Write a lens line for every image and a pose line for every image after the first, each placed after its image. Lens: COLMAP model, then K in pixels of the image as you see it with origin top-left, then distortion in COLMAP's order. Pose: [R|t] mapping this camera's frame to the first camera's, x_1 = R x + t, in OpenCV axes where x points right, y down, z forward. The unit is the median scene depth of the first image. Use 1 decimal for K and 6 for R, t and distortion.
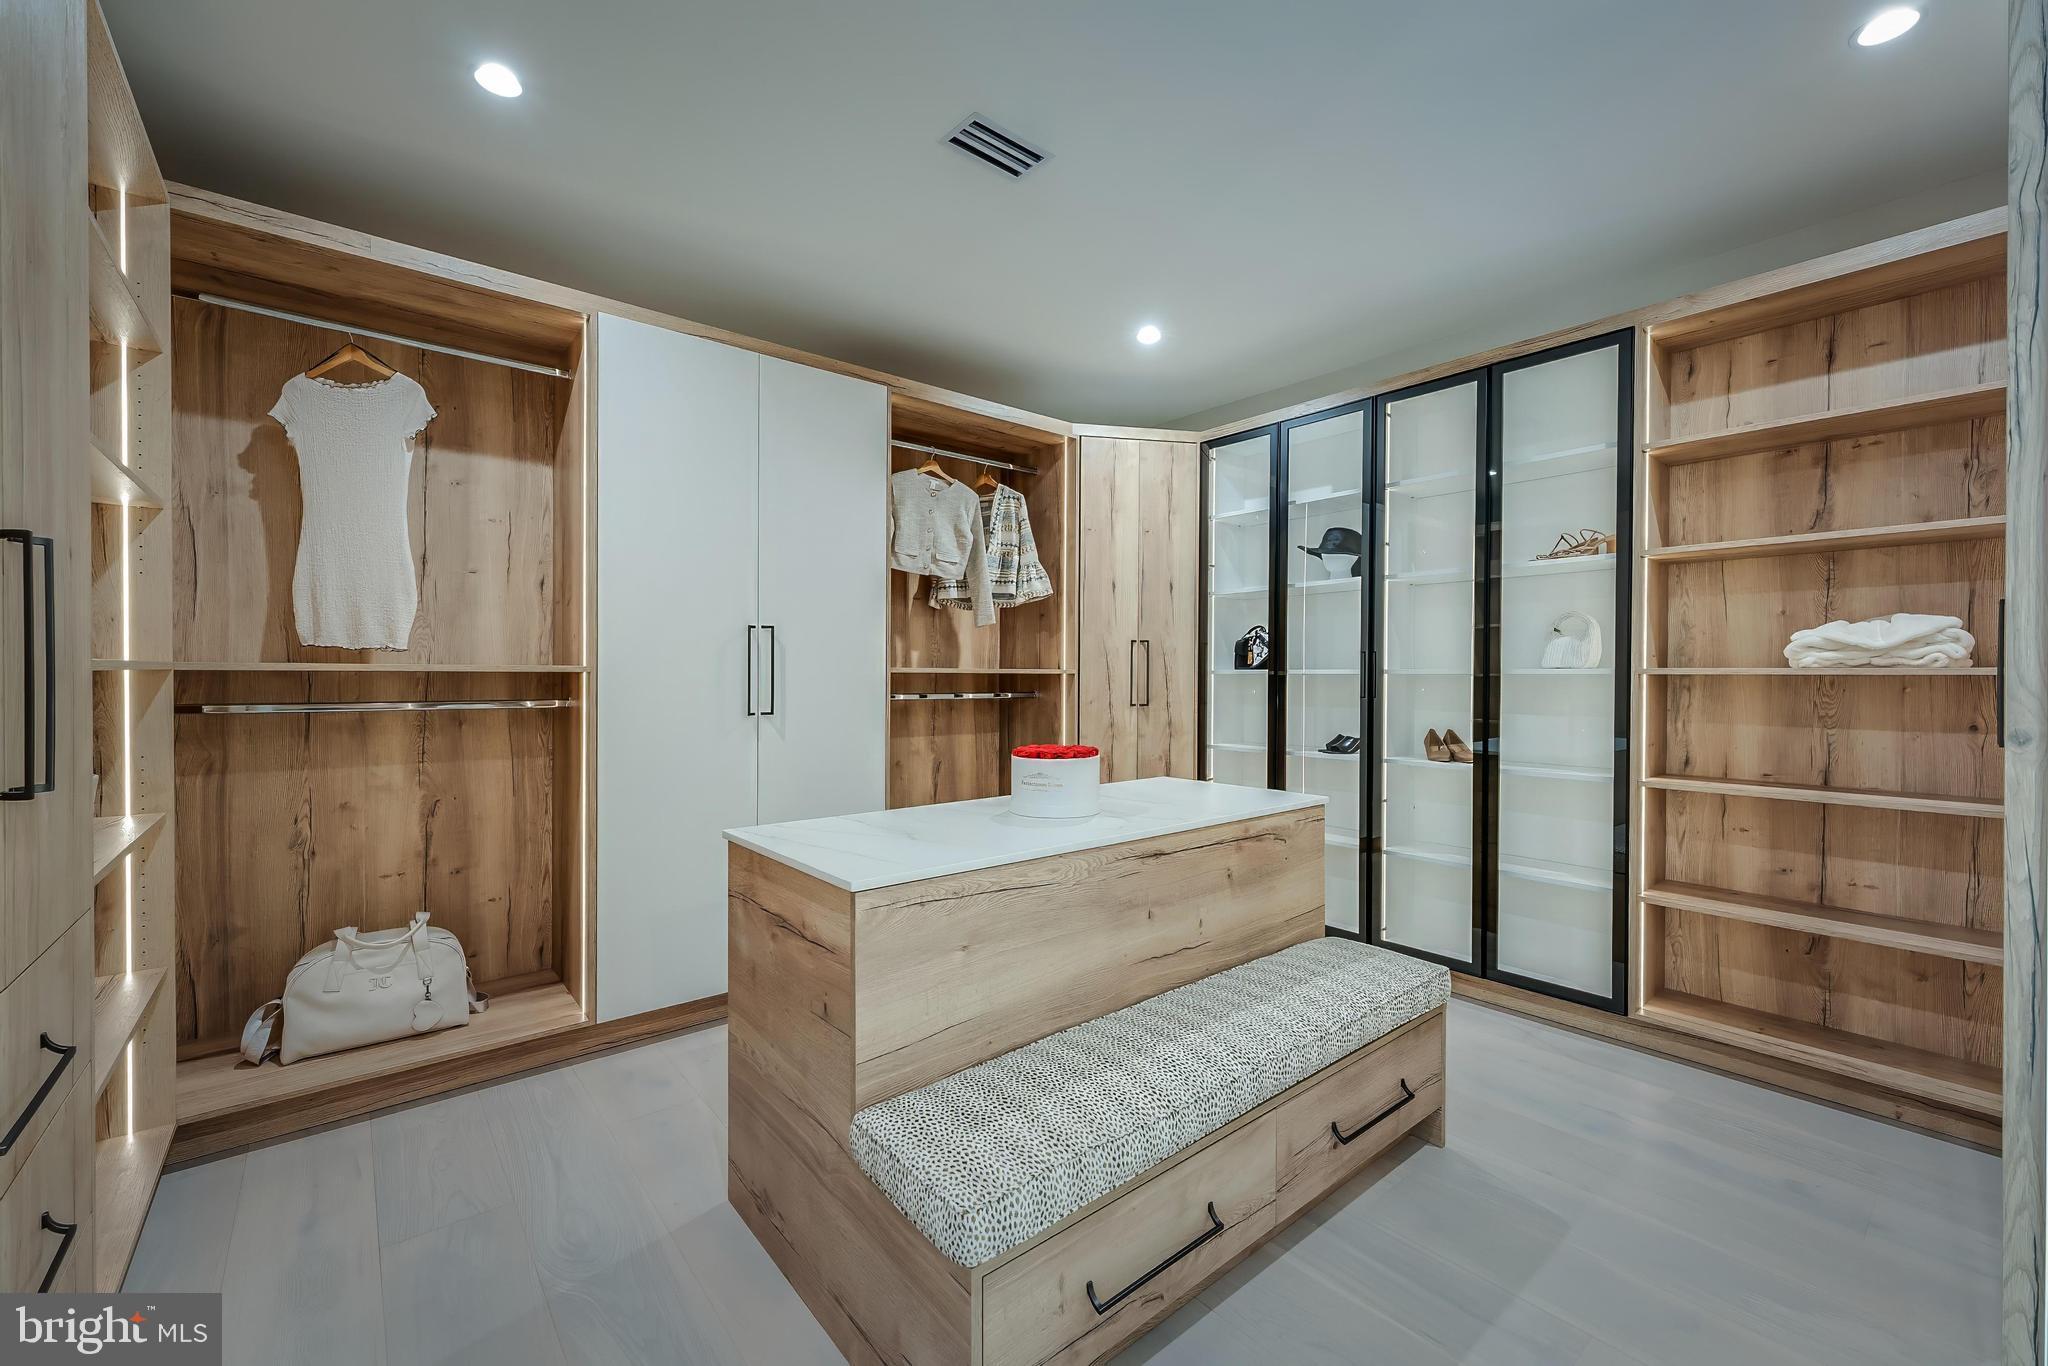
lens RADIAL K [[823.7, 0, 1021.9], [0, 823.7, 678.4], [0, 0, 1]] dist [-0.000937, -0.001608]
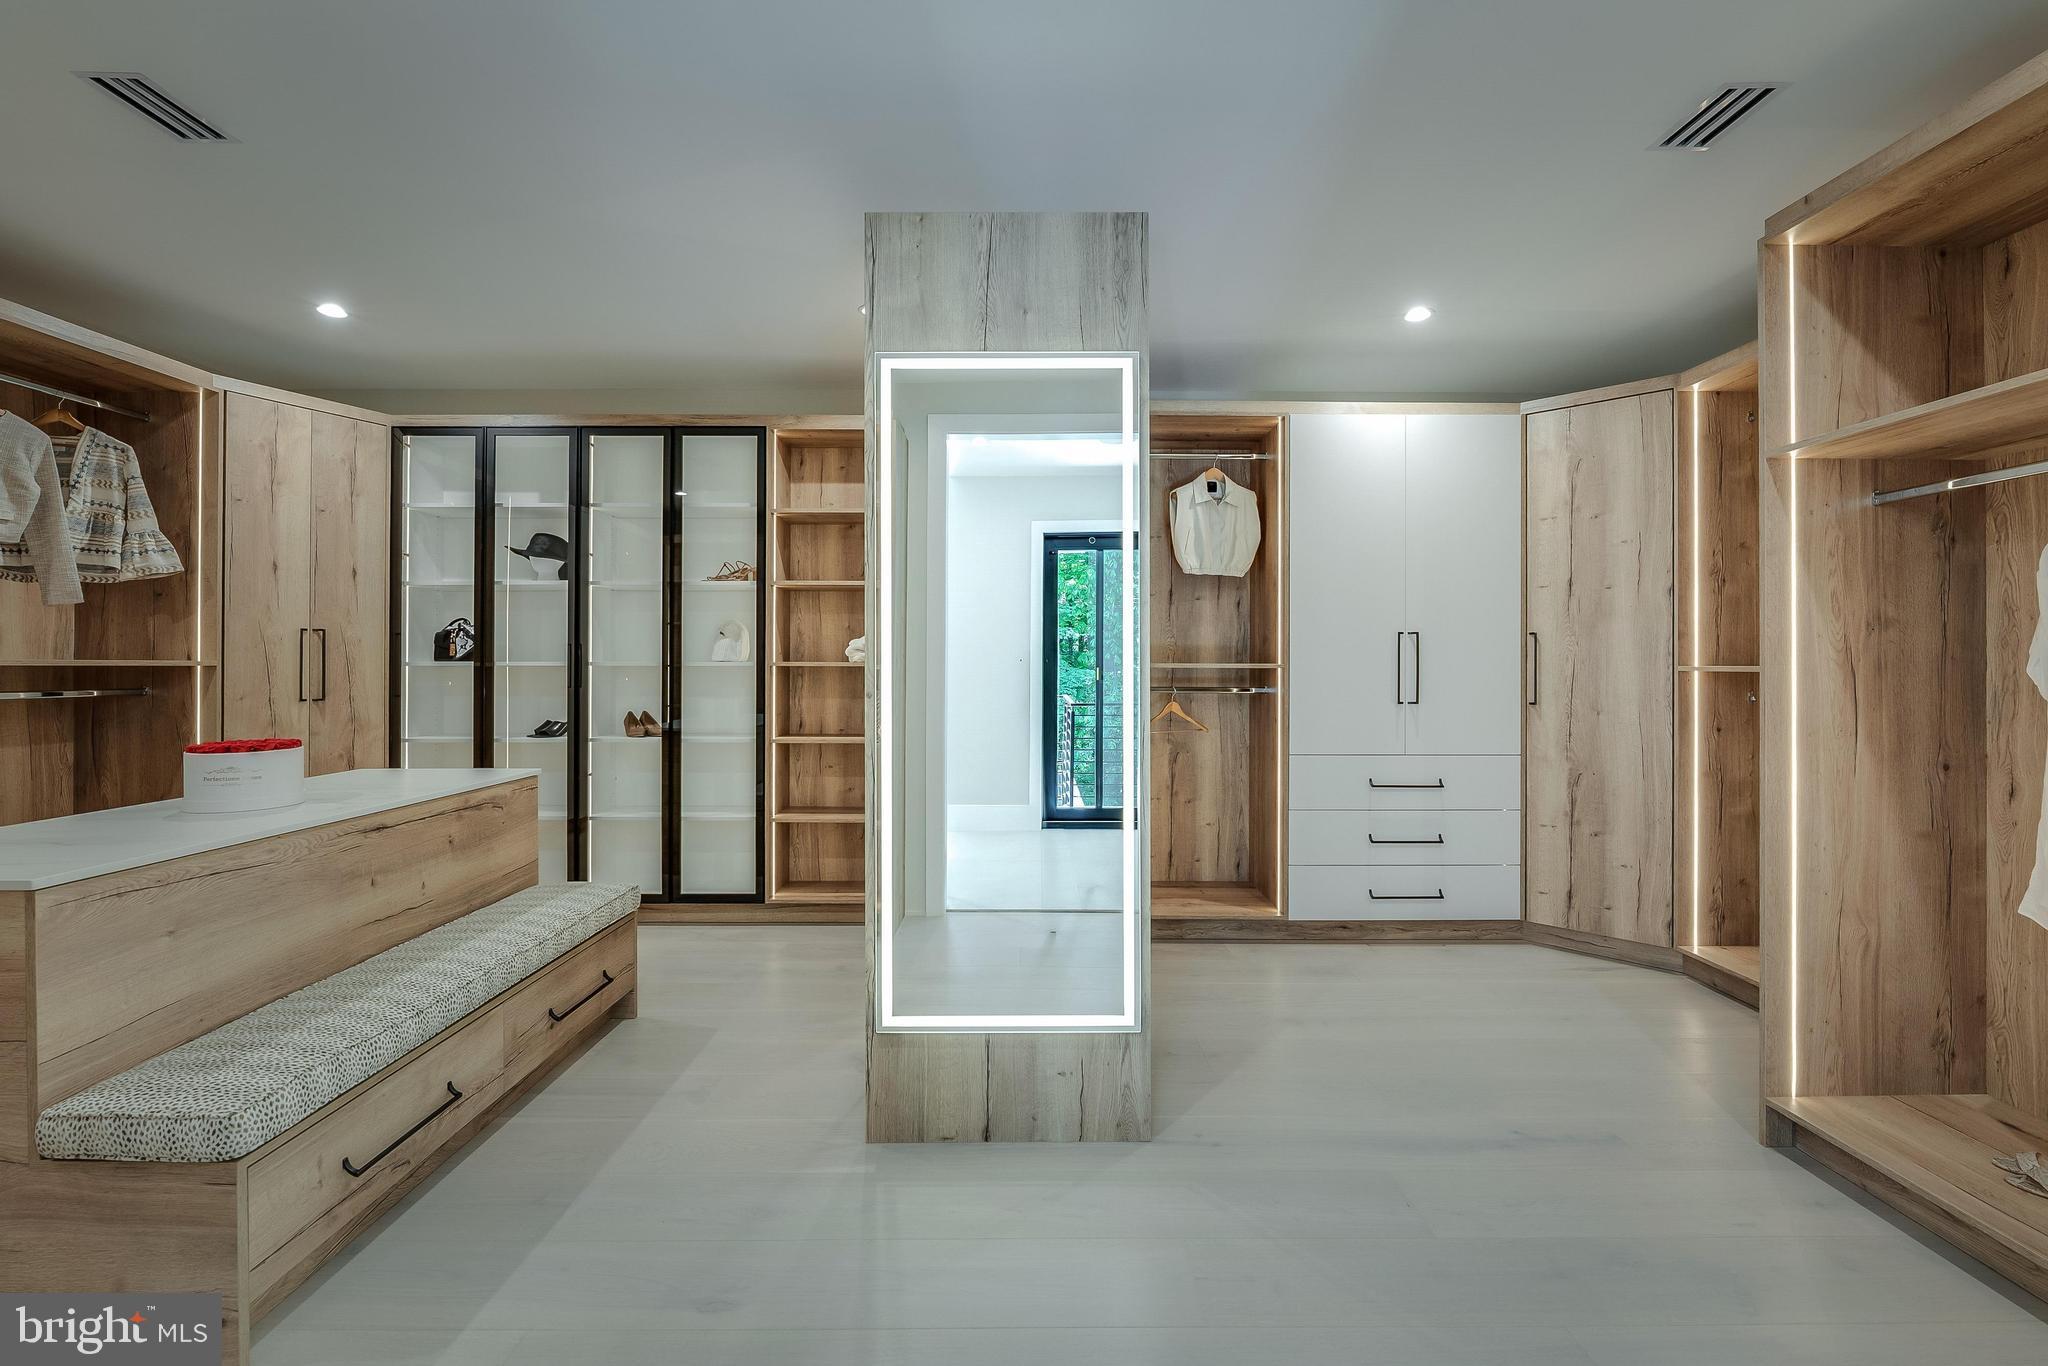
lens RADIAL K [[823.7, 0, 1023.3], [0, 823.7, 667.9], [0, 0, 1]] dist [-0.000937, -0.001608]
pose [[0.622475, -0.003199, 0.782633, -0.105474], [0.003450, 0.999993, 0.001344, -0.002010], [-0.782632, 0.001863, 0.622482, -0.243448]]
